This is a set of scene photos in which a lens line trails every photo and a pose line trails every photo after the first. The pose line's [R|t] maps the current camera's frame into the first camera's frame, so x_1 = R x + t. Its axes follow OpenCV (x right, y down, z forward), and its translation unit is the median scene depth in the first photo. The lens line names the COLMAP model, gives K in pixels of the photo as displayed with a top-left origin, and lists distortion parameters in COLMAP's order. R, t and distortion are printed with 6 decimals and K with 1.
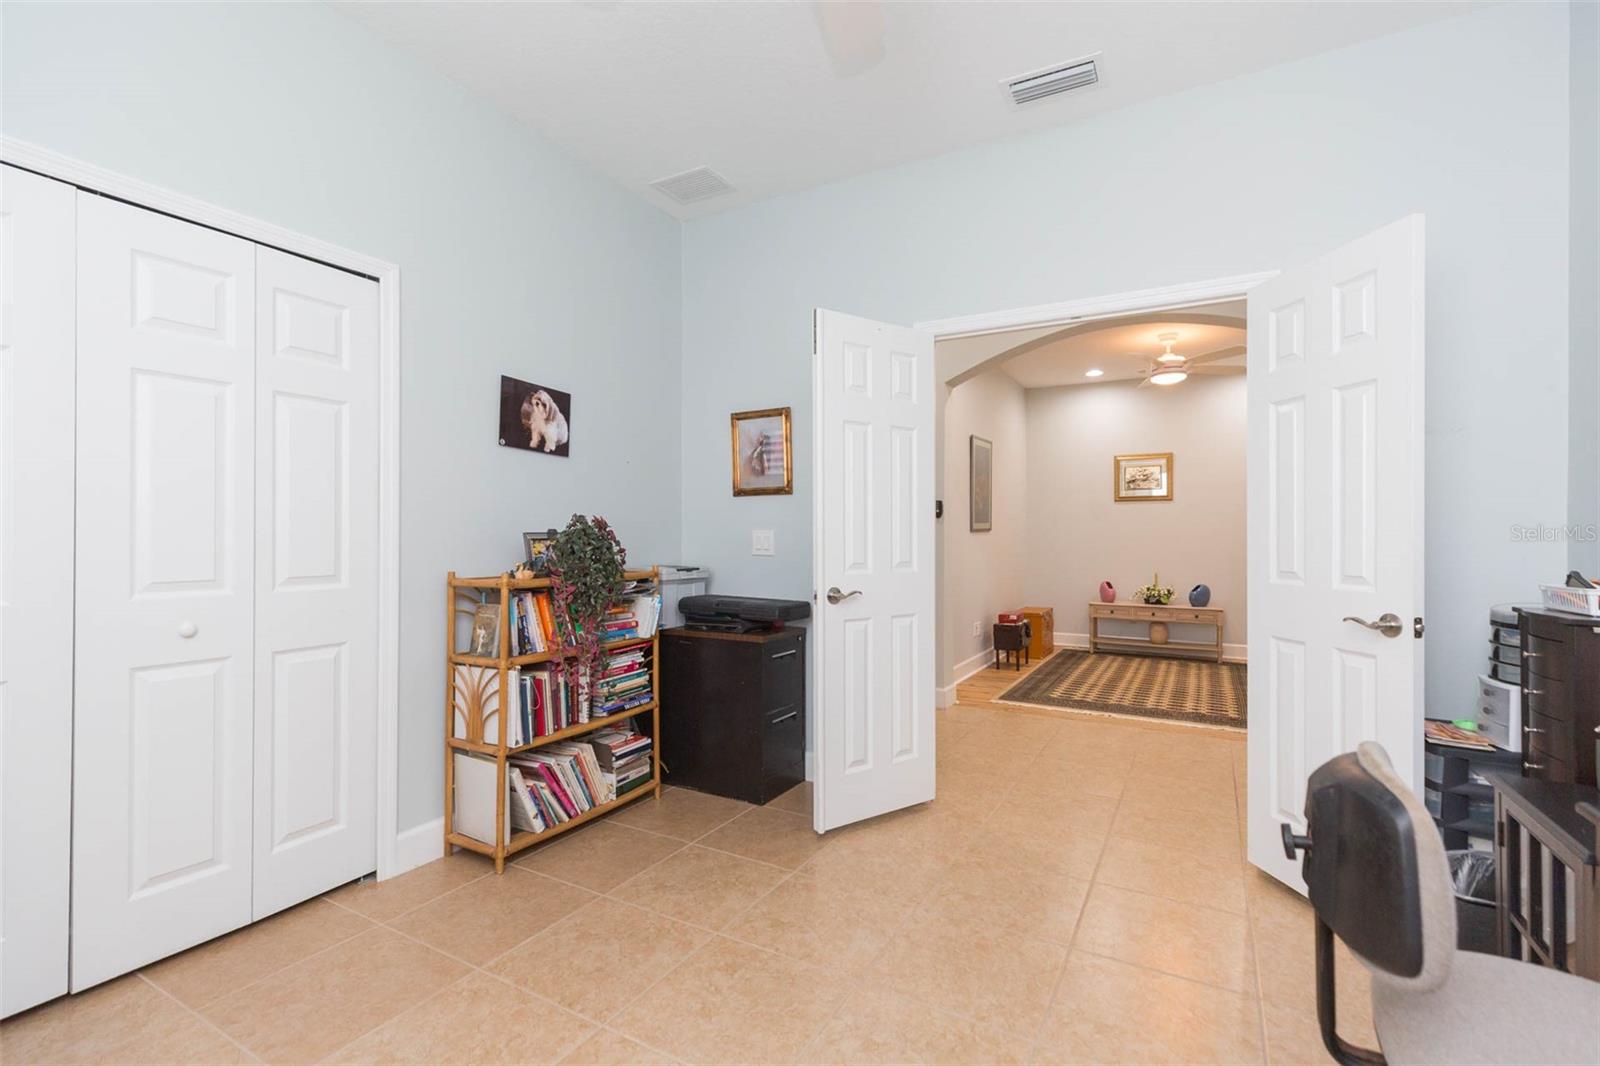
lens RADIAL K [[719.7, 0, 799.0], [0, 719.7, 526.6], [0, 0, 1]] dist [-0.000746, -0.000306]
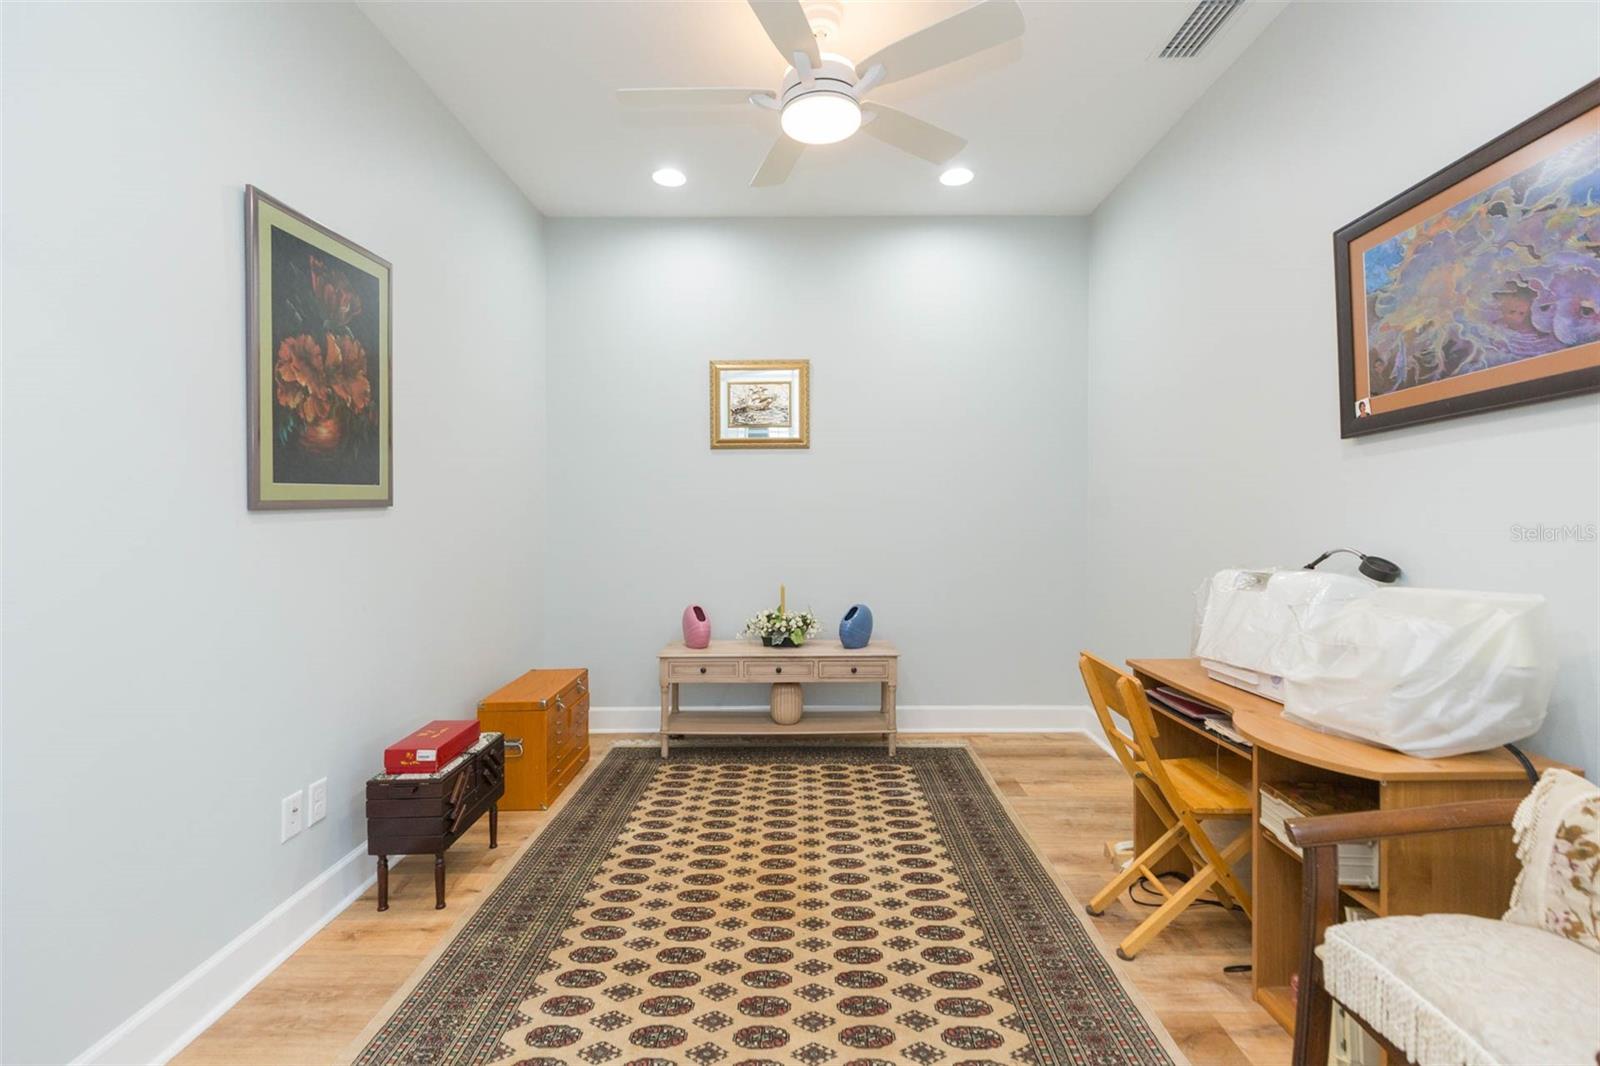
lens RADIAL K [[719.7, 0, 799.0], [0, 719.7, 526.6], [0, 0, 1]] dist [-0.000746, -0.000306]
pose [[0.874560, -0.016796, 0.484627, 0.257415], [-0.001645, 0.999291, 0.037601, 0.001988], [-0.484915, -0.033682, 0.873912, 0.545903]]
